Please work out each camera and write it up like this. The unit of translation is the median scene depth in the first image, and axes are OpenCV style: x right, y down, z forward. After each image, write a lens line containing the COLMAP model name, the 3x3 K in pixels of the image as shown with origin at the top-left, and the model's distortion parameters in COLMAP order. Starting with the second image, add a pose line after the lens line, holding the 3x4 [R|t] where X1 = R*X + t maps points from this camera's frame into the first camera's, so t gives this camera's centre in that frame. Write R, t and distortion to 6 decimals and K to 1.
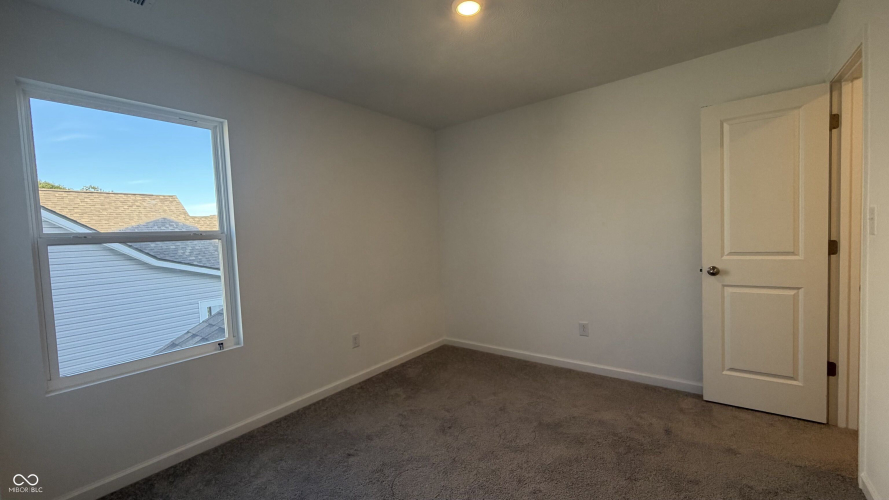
lens RADIAL K [[354.0, 0, 441.9], [0, 354.0, 253.3], [0, 0, 1]] dist [0.002659, 0.000245]
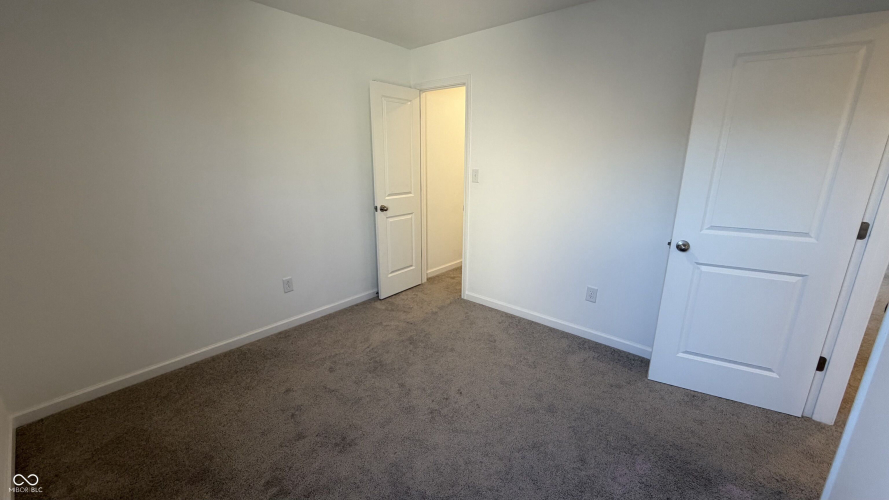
lens RADIAL K [[354.0, 0, 441.9], [0, 354.0, 253.3], [0, 0, 1]] dist [0.002659, 0.000245]
pose [[0.056407, -0.221605, 0.973504, -0.651364], [0.049582, 0.974475, 0.218953, -0.074837], [-0.997176, 0.035918, 0.065954, 0.716070]]
